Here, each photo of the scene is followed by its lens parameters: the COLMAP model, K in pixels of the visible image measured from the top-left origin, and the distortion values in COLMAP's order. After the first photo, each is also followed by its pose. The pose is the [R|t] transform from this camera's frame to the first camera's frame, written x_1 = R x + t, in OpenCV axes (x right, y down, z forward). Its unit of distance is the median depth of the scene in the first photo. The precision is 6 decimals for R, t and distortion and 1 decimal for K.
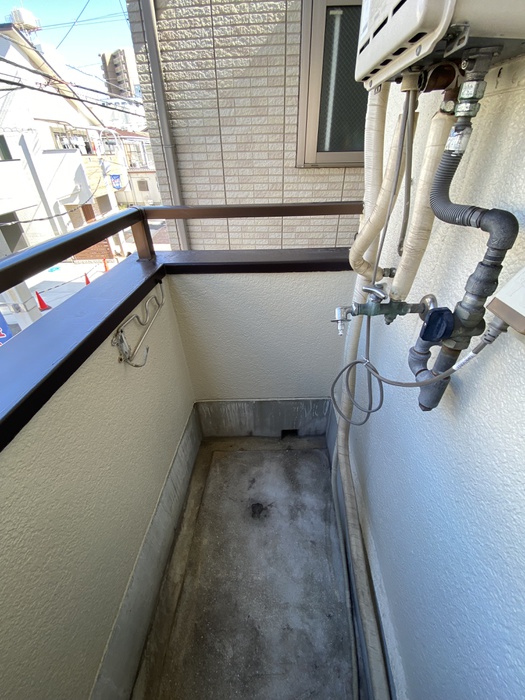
lens RADIAL K [[292.5, 0, 262.5], [0, 292.5, 350.0], [0, 0, 1]] dist [-0.001135, -0.000608]
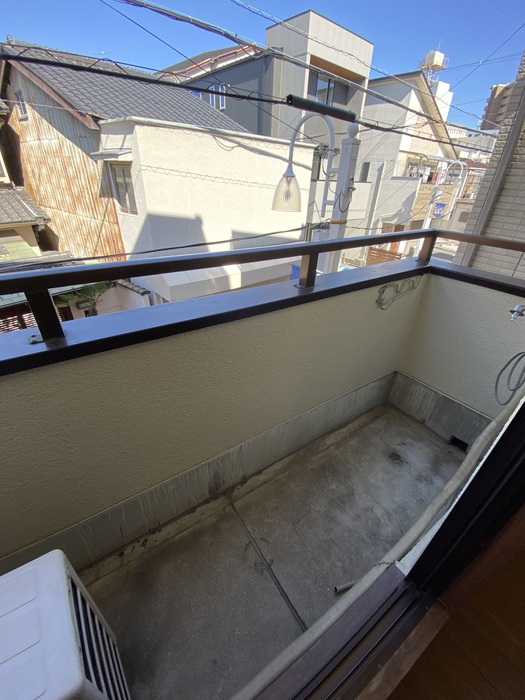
lens RADIAL K [[283.6, 0, 262.5], [0, 283.6, 350.0], [0, 0, 1]] dist [0.020461, -0.019614]
pose [[0.601936, 0.454609, -0.656508, 0.196180], [-0.491466, 0.858887, 0.144136, 0.191784], [0.629392, 0.235891, 0.740420, -0.349996]]
